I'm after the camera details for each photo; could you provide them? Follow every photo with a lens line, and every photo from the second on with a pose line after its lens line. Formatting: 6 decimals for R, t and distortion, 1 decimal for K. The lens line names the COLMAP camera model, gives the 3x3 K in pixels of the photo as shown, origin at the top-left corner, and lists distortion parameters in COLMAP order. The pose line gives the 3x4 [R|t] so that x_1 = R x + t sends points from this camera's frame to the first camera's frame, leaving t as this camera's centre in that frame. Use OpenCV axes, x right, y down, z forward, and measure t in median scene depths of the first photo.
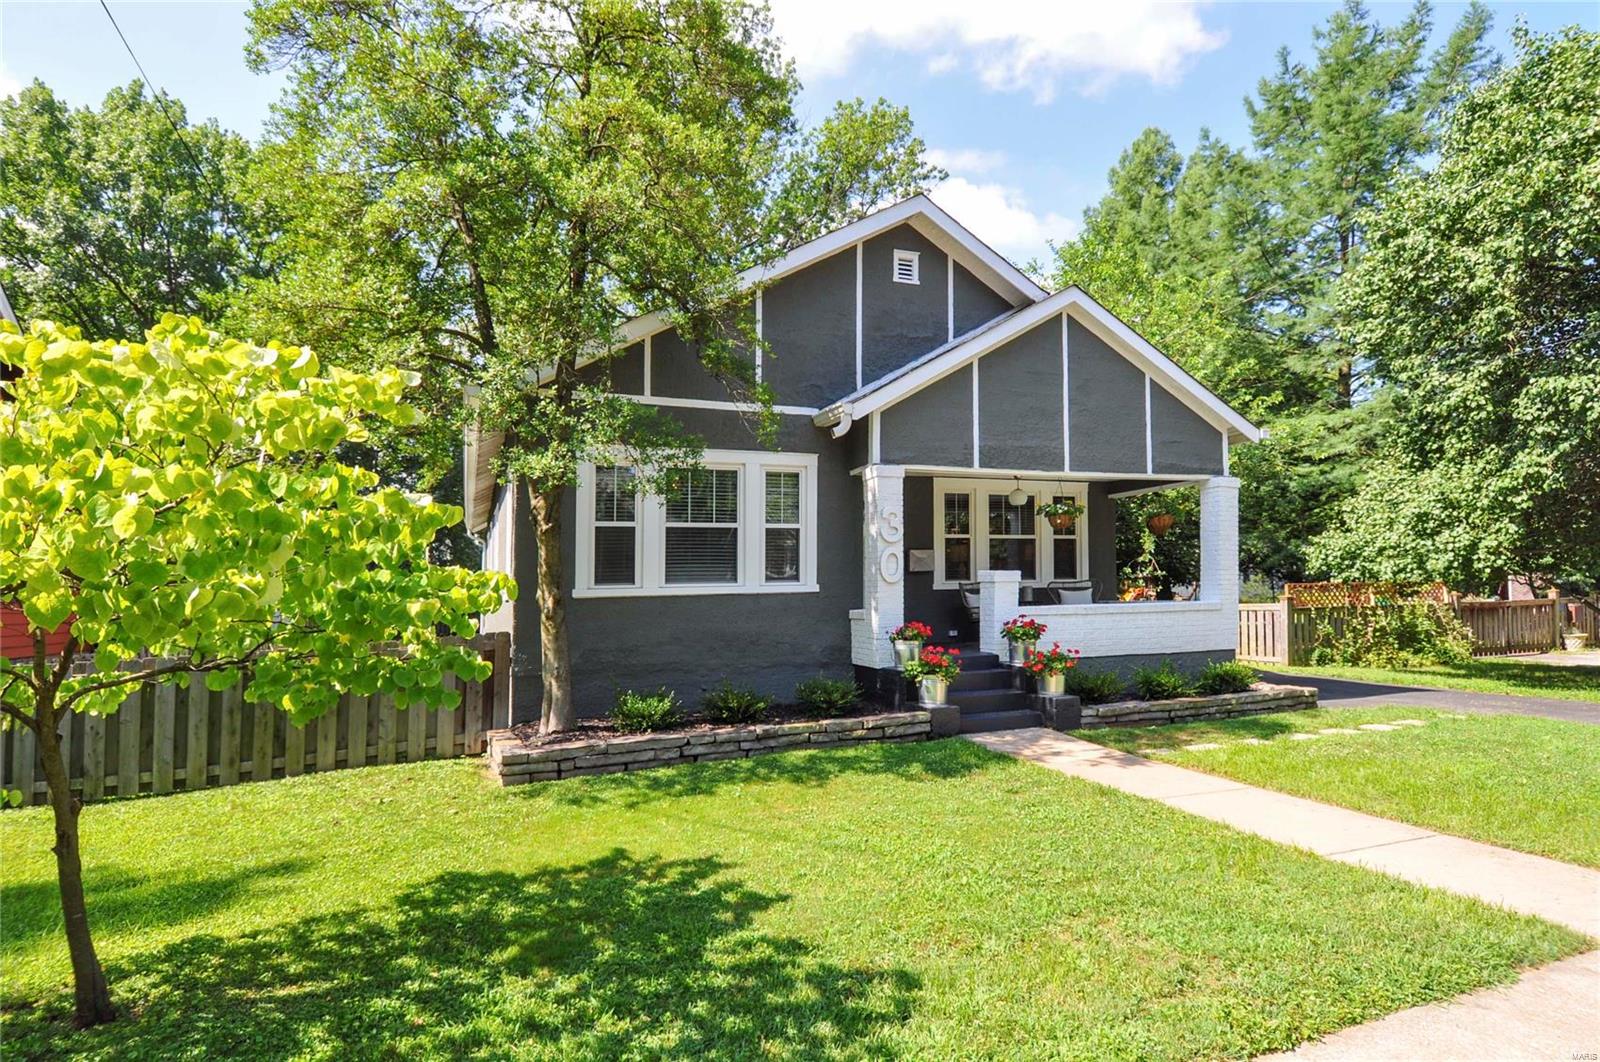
lens RADIAL K [[822.4, 0, 821.8], [0, 822.4, 552.6], [0, 0, 1]] dist [0.025157, -0.035223]
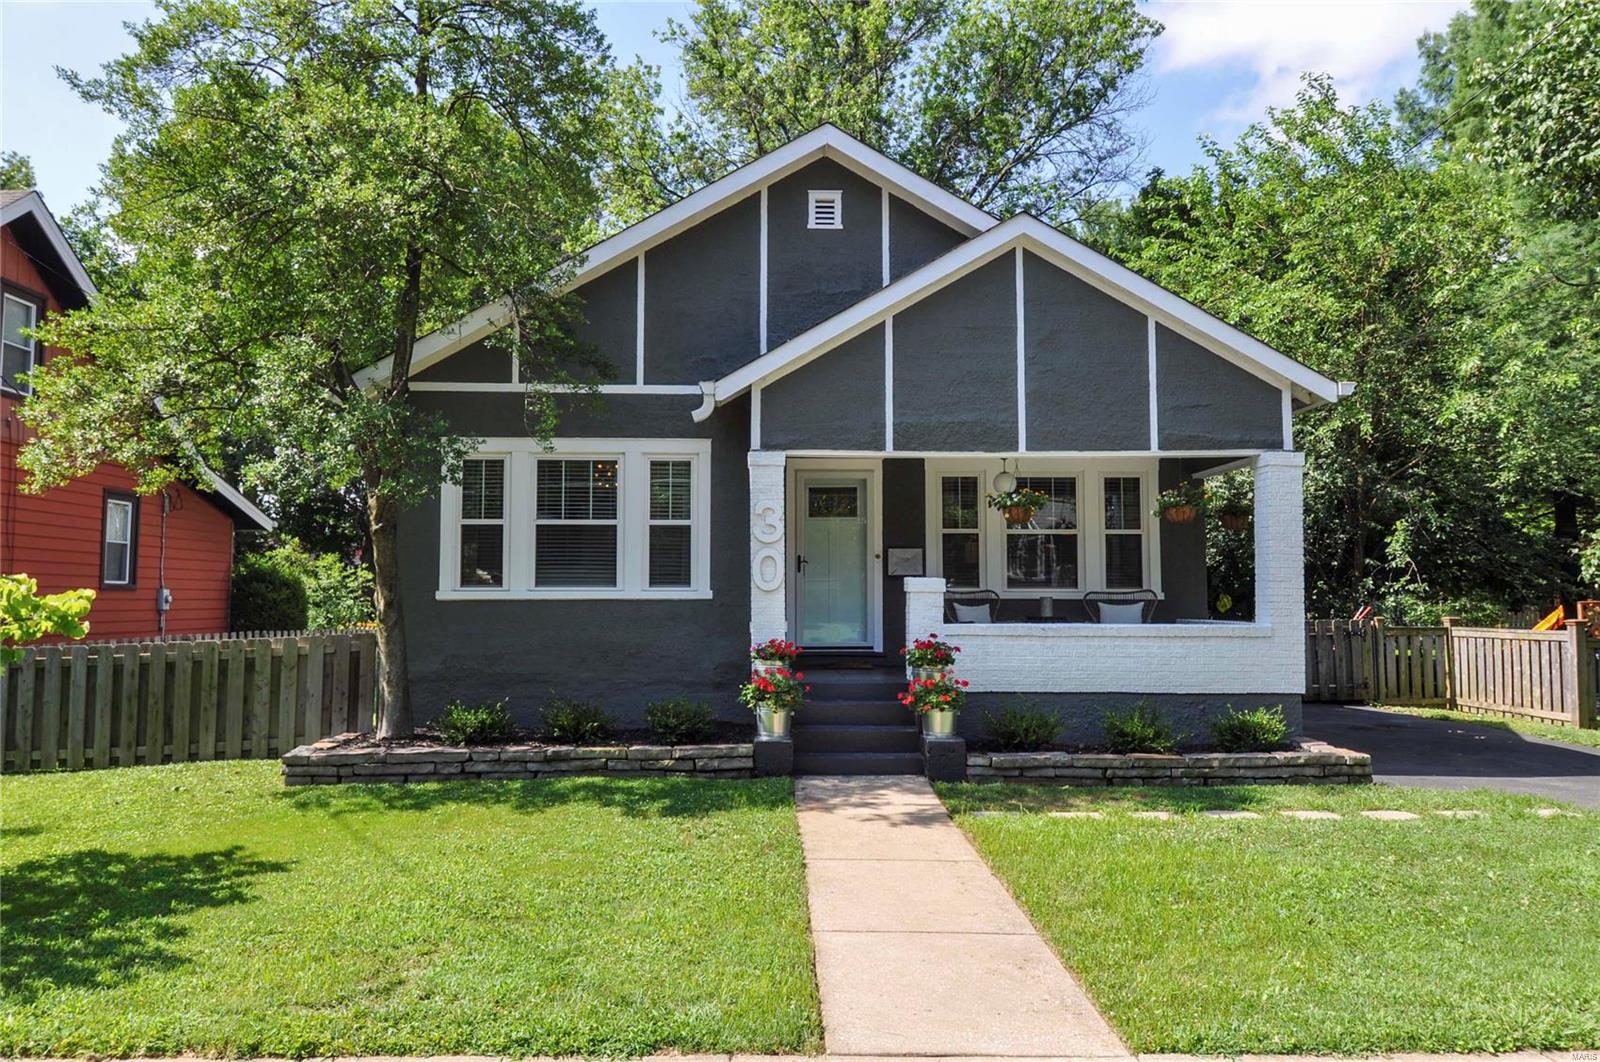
lens RADIAL K [[1074.9, 0, 798.3], [0, 1074.9, 528.4], [0, 0, 1]] dist [0.014544, -0.009263]
pose [[0.940137, 0.002146, -0.340789, 0.482243], [-0.004414, 0.999973, -0.005881, -0.020936], [0.340768, 0.007033, 0.940121, -0.025430]]
